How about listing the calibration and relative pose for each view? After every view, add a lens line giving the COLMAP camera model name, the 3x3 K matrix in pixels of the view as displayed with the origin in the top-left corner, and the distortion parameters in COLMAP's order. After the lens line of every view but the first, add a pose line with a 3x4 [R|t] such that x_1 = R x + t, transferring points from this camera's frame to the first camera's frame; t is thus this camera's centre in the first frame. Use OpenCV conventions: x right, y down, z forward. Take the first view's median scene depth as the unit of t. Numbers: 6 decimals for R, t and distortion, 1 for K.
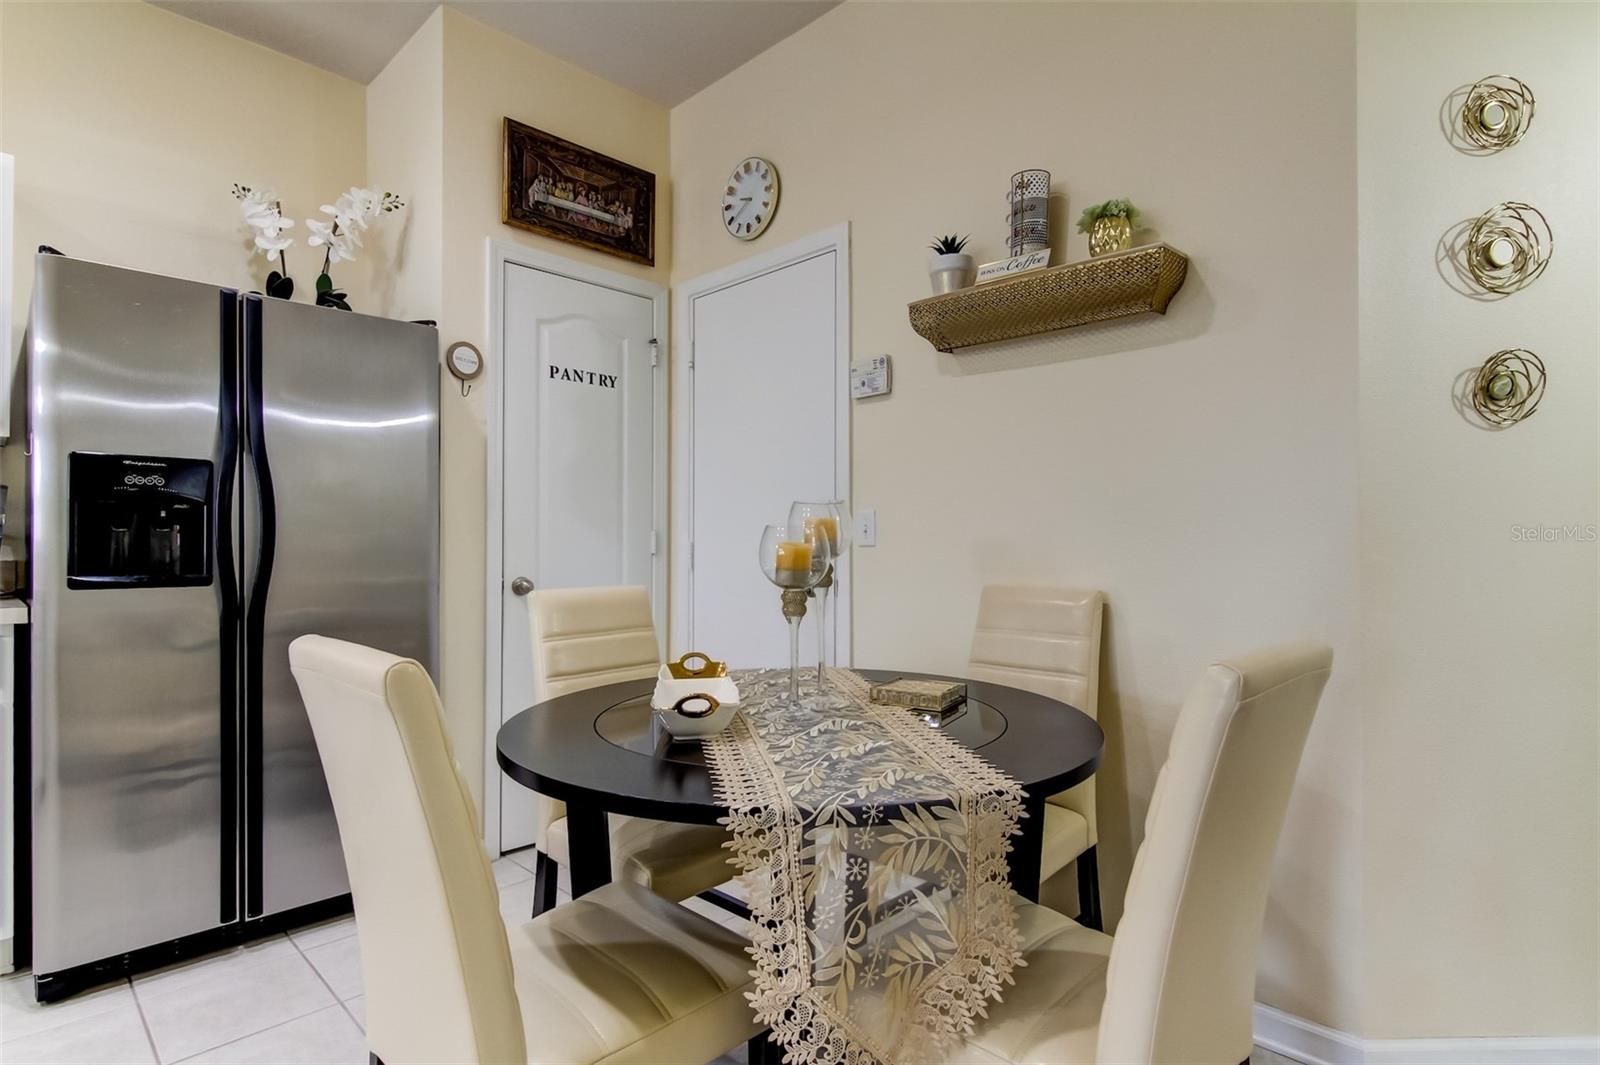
lens RADIAL K [[820.7, 0, 804.2], [0, 820.7, 540.5], [0, 0, 1]] dist [-0.004331, -0.000269]
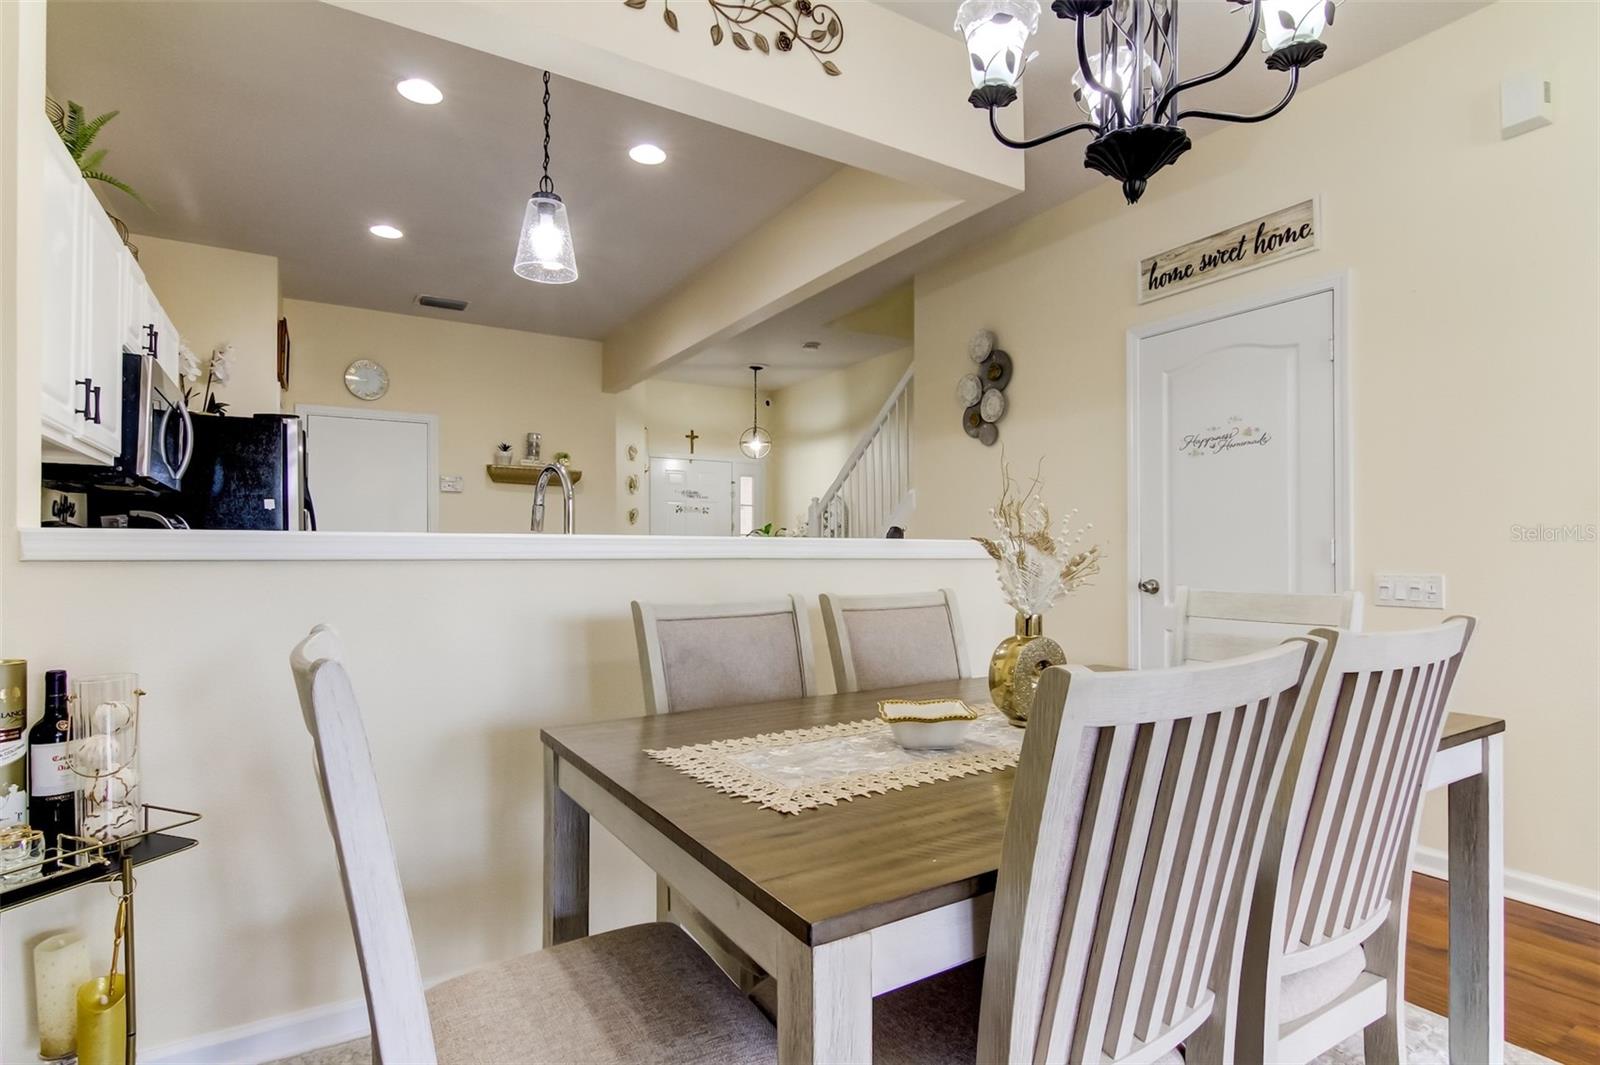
lens RADIAL K [[820.7, 0, 804.2], [0, 820.7, 540.5], [0, 0, 1]] dist [-0.004331, -0.000269]
pose [[0.246371, 0.014358, 0.969069, -1.861718], [-0.006610, 0.999892, -0.013134, -0.004744], [-0.969153, -0.003169, 0.246439, -0.570444]]
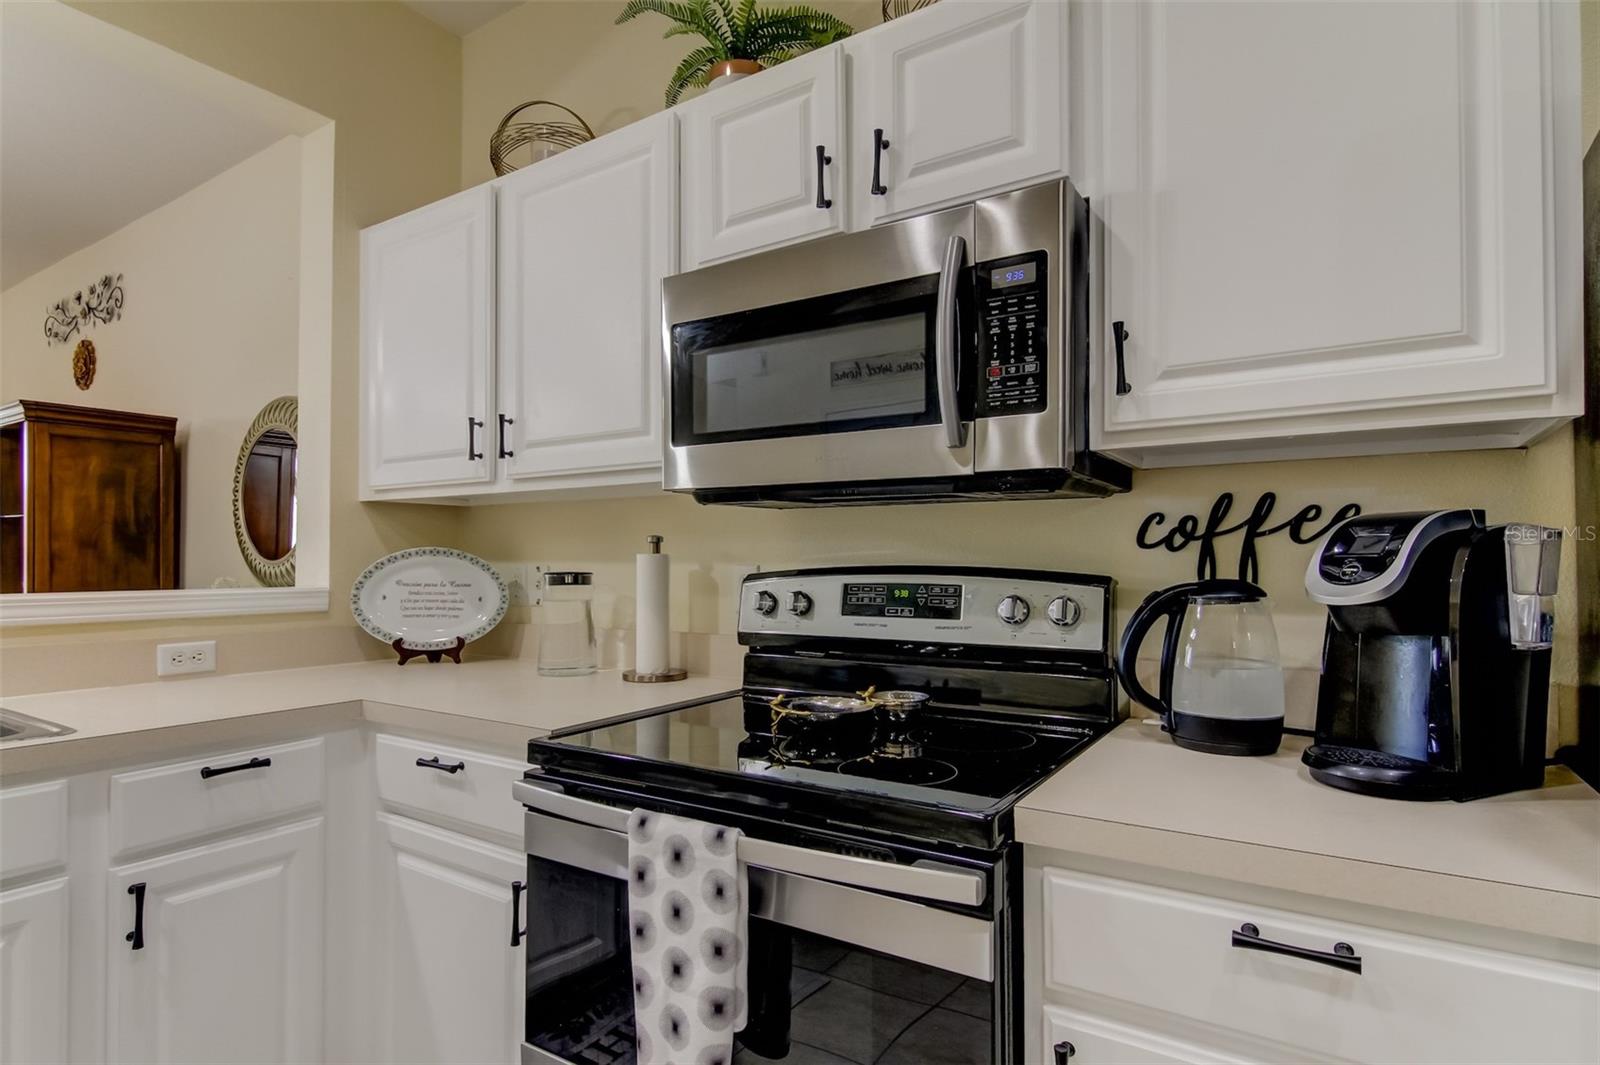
lens RADIAL K [[815.3, 0, 800.0], [0, 815.3, 532.5], [0, 0, 1]] dist [-0.006809, -0.000773]
pose [[0.195512, -0.039999, -0.979885, -0.502204], [0.005178, 0.999196, -0.039755, -0.039237], [0.980688, 0.002699, 0.195562, 0.444406]]
